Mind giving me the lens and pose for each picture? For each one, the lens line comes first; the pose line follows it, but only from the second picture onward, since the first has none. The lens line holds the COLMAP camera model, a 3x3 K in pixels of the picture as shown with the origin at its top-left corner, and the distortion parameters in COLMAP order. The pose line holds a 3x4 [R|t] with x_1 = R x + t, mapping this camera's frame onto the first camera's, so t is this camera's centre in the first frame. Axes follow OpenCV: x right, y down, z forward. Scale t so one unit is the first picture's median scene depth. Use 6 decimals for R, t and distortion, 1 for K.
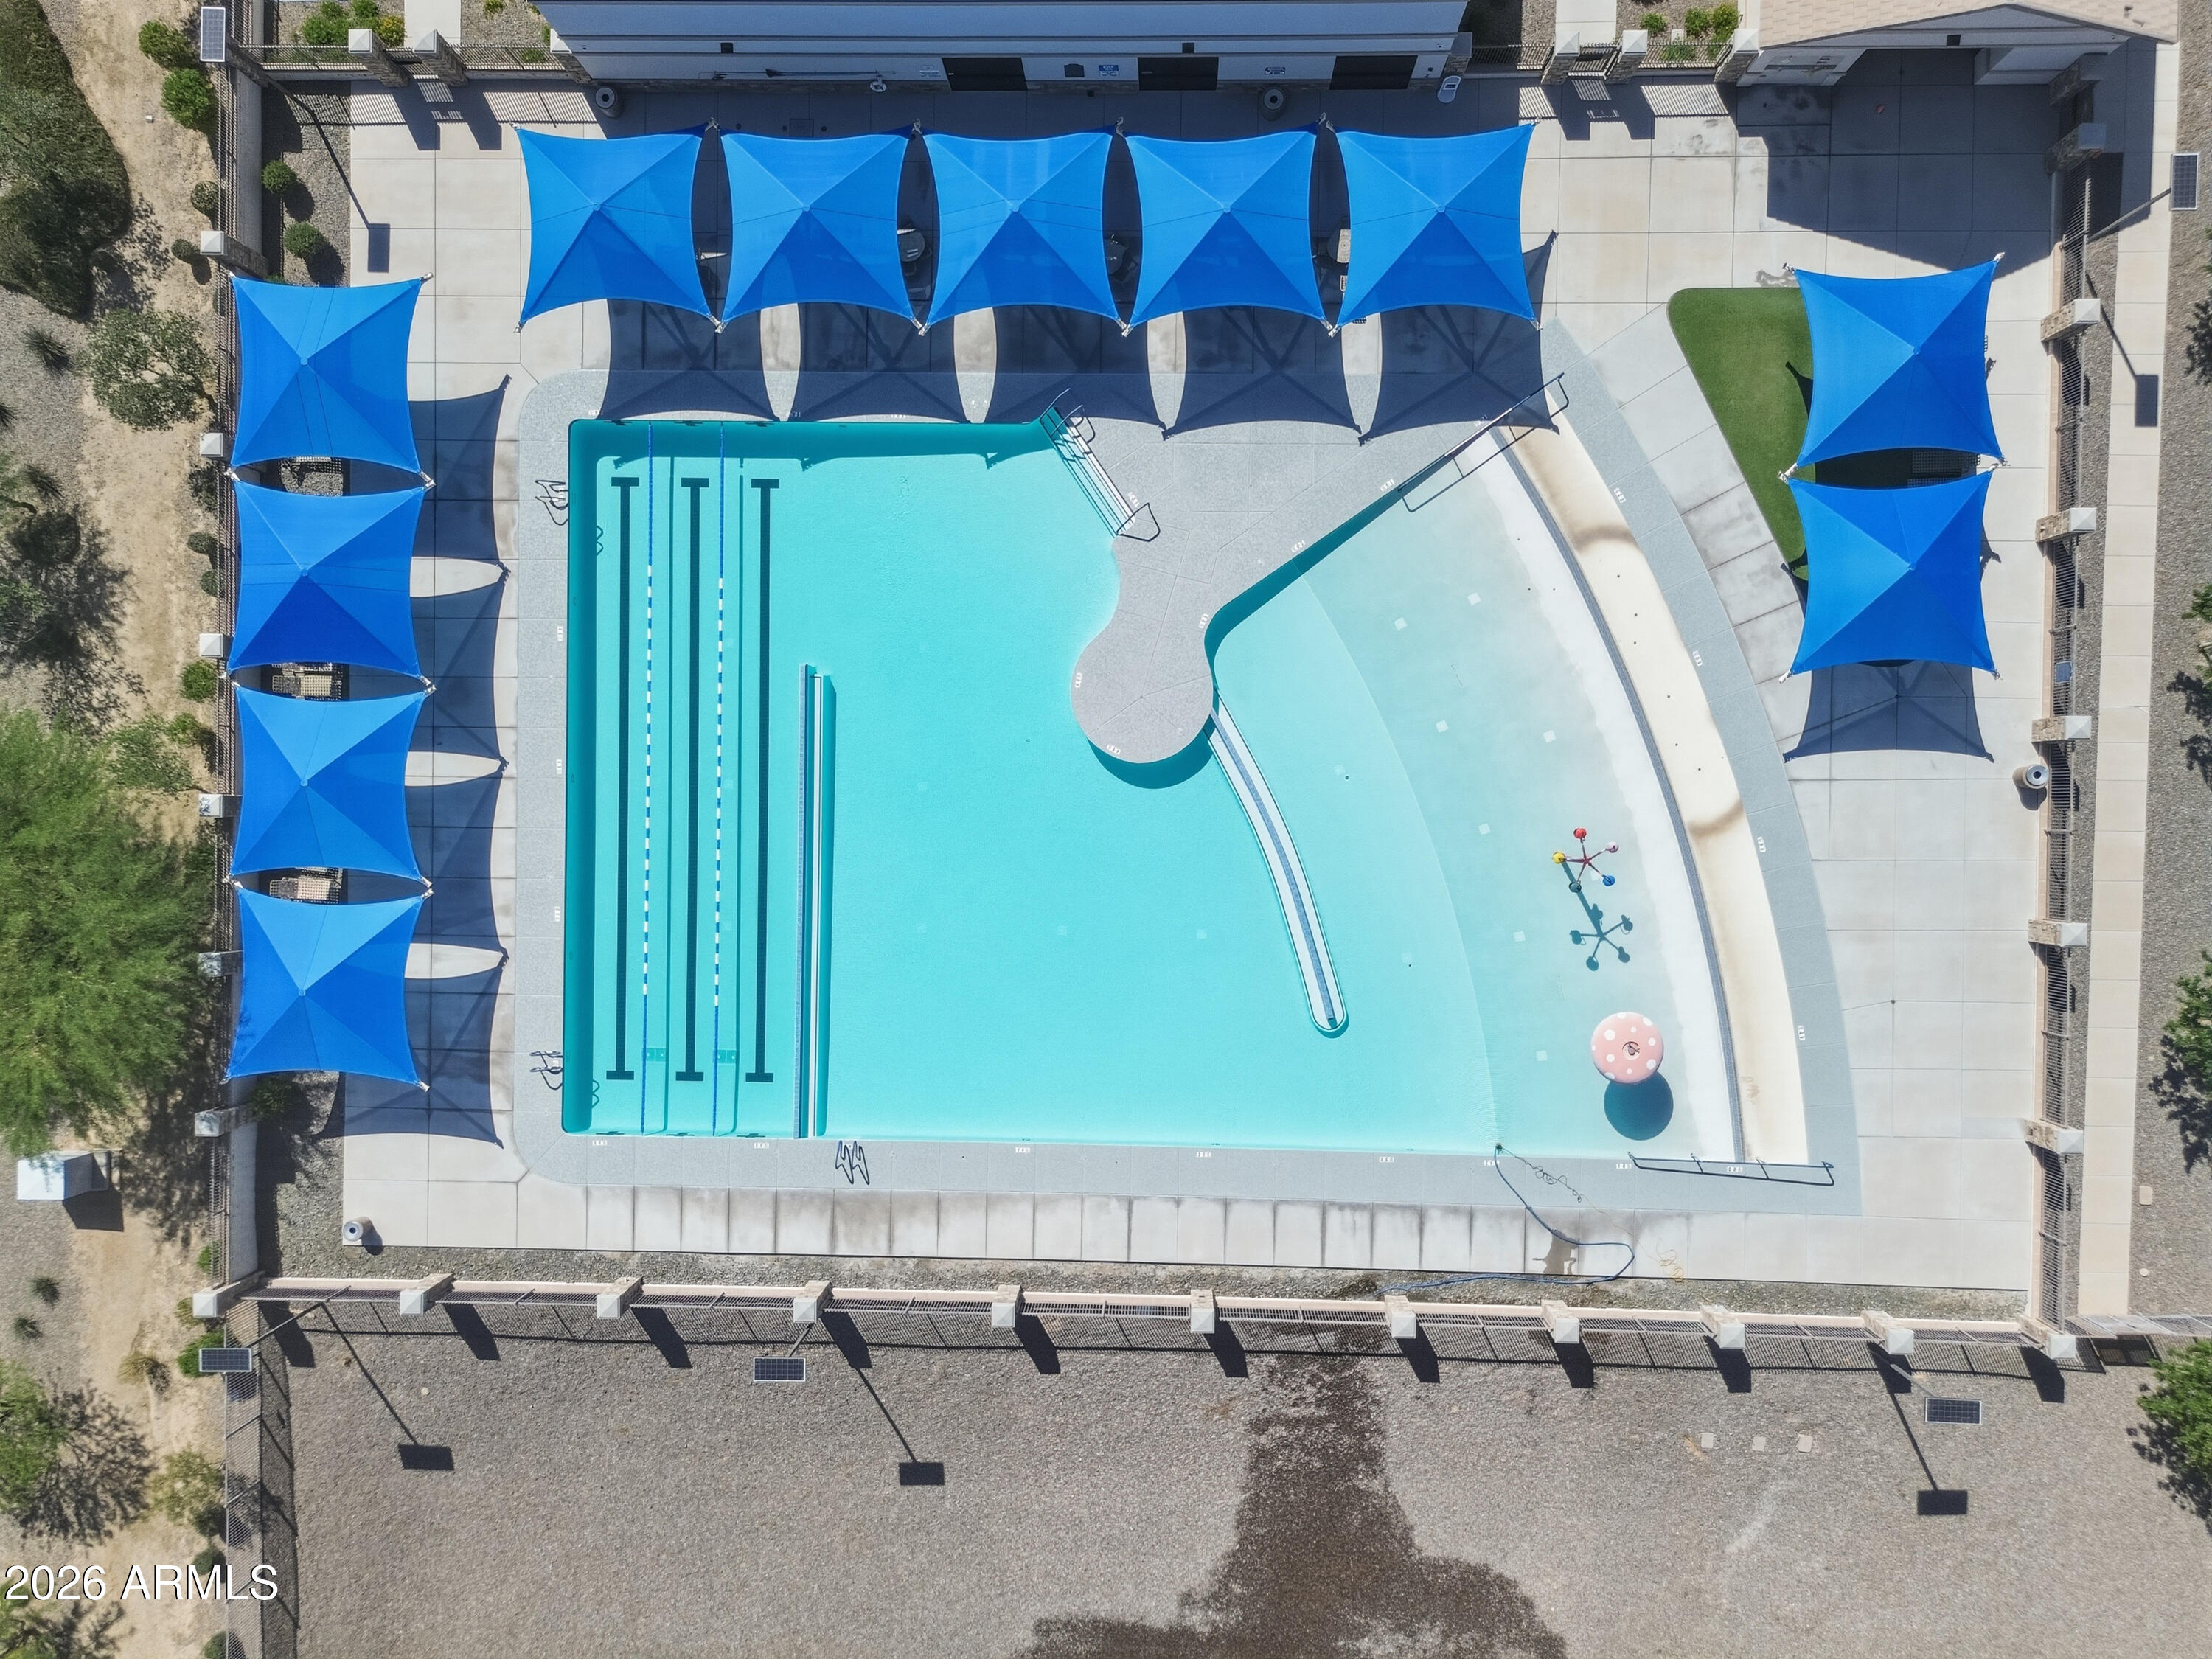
lens RADIAL K [[1528.2, 0, 1106.0], [0, 1528.2, 829.5], [0, 0, 1]] dist [0.002927, 0.000230]
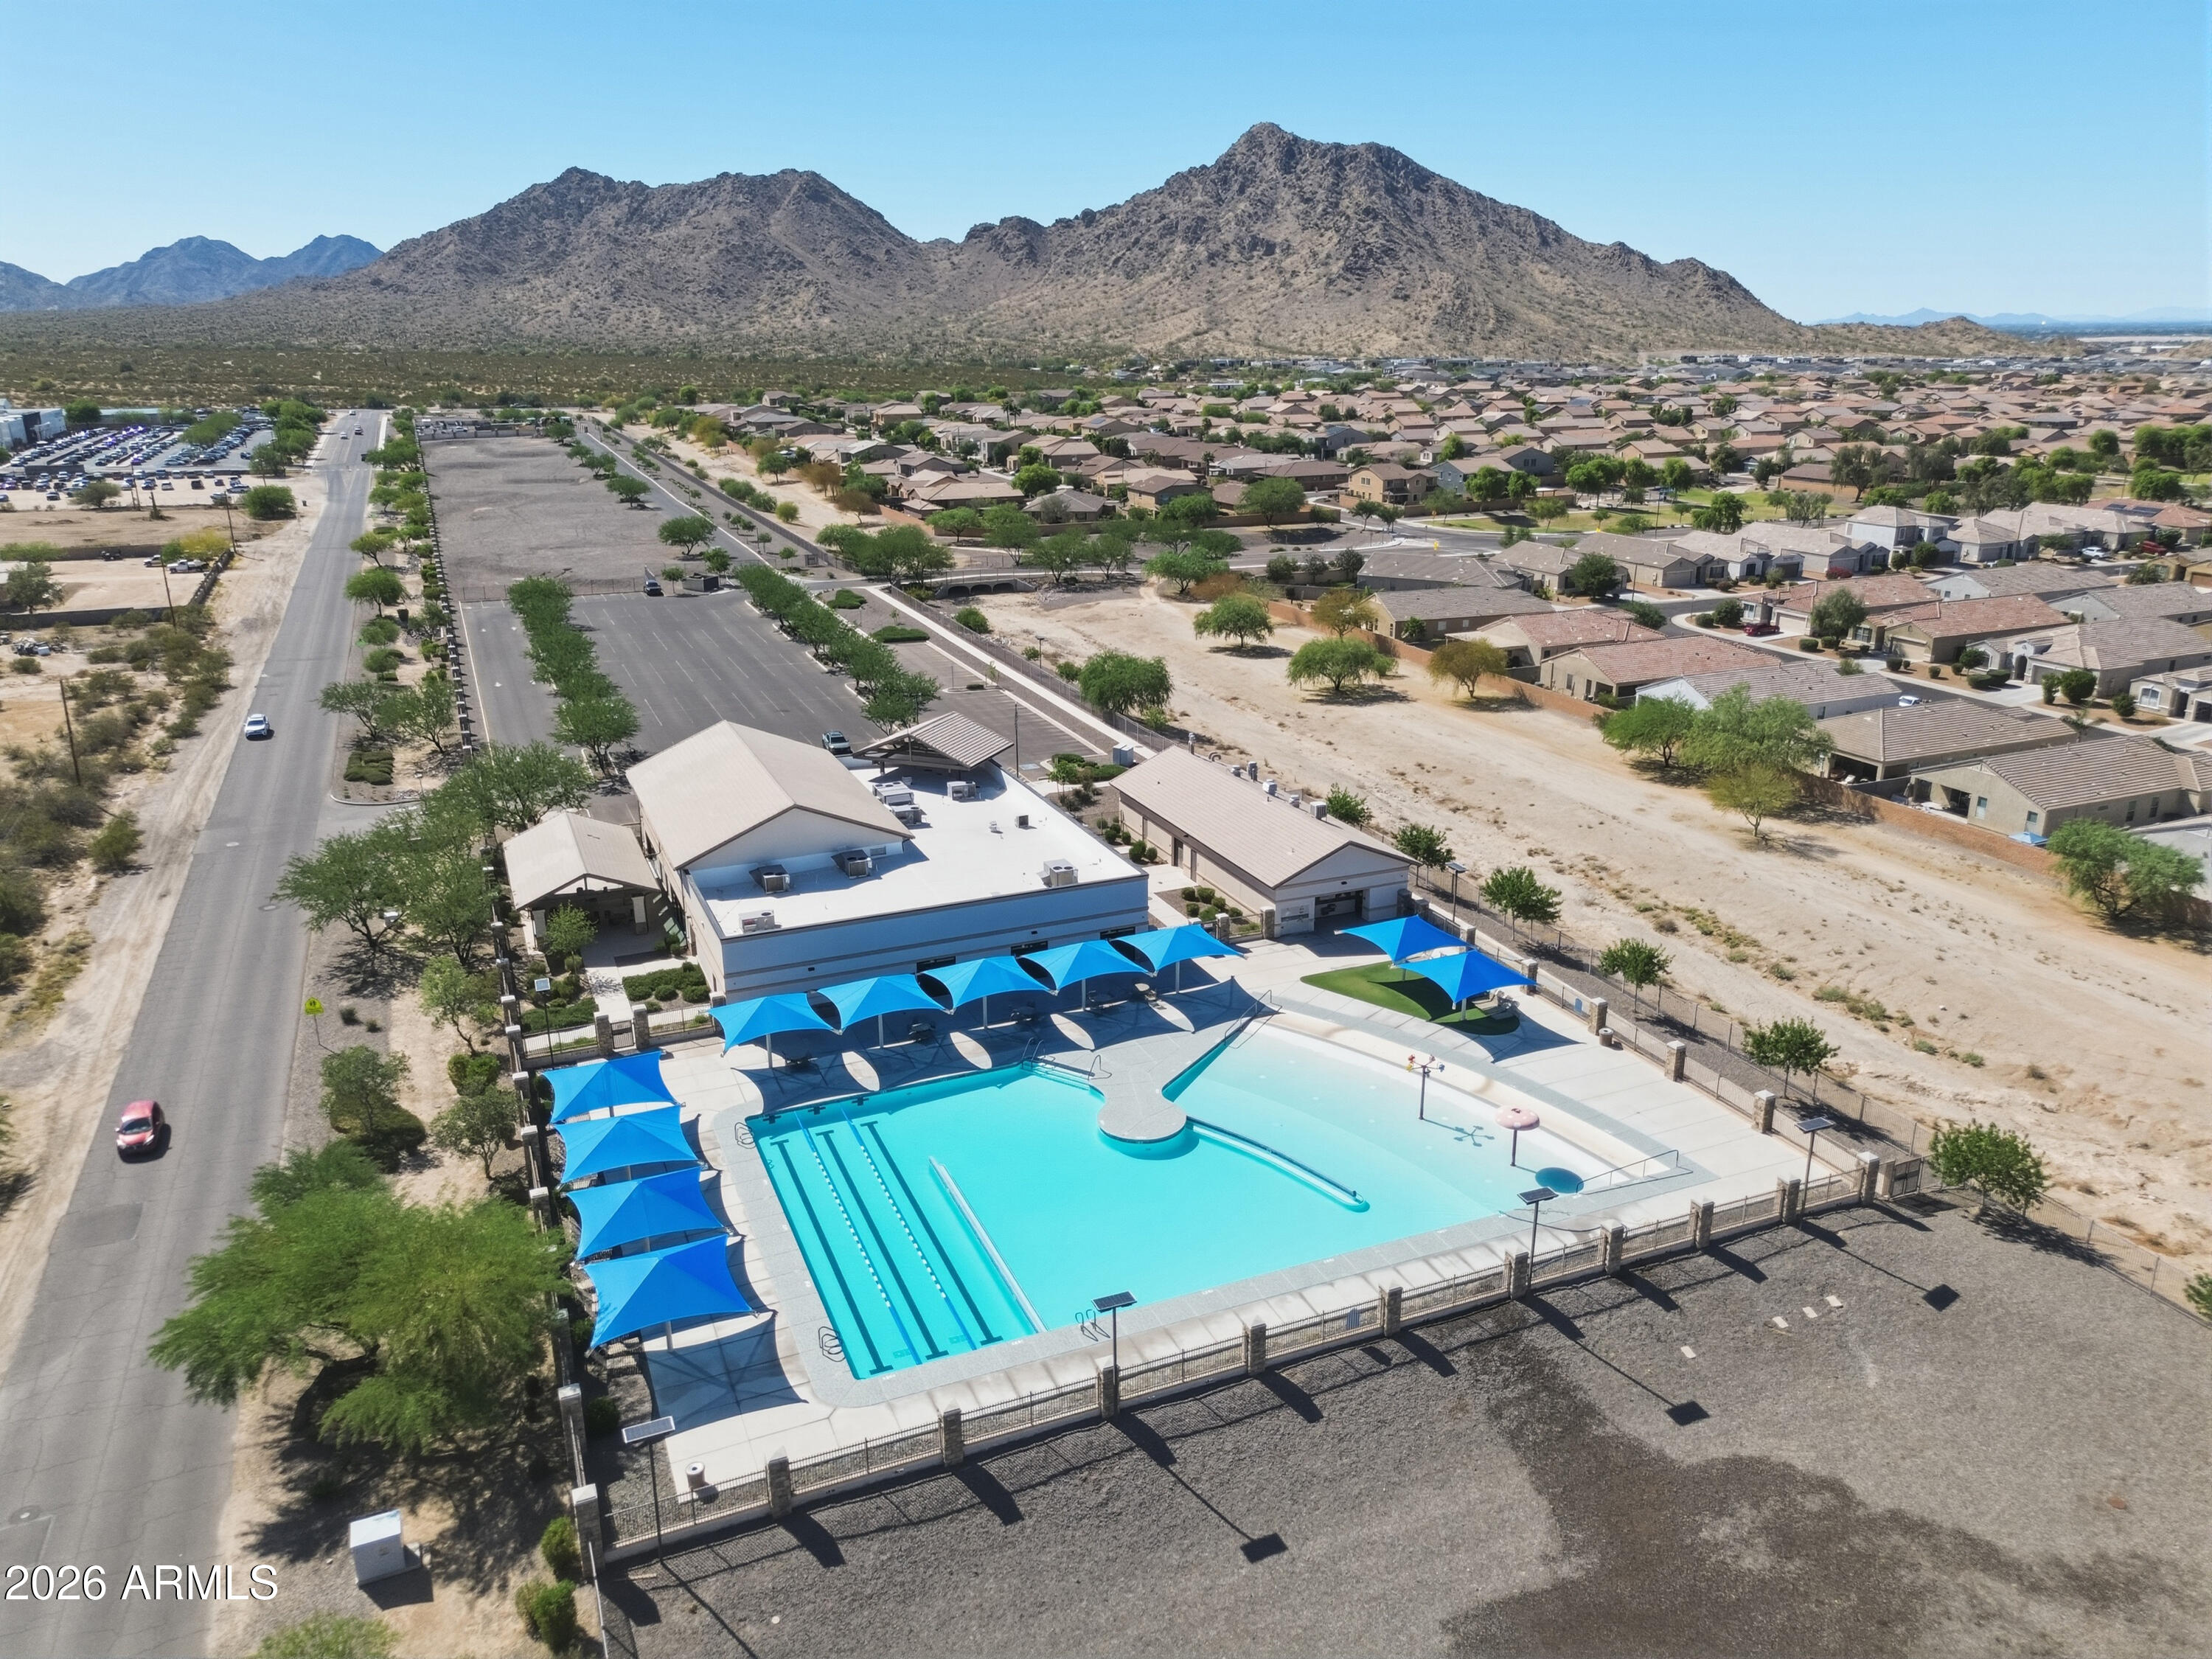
lens RADIAL K [[1528.2, 0, 1106.0], [0, 1528.2, 829.5], [0, 0, 1]] dist [0.002927, 0.000230]
pose [[0.914334, -0.102869, 0.391678, -0.589675], [0.404502, 0.278071, -0.871238, 1.175159], [-0.019290, 0.955036, 0.295860, 0.229130]]
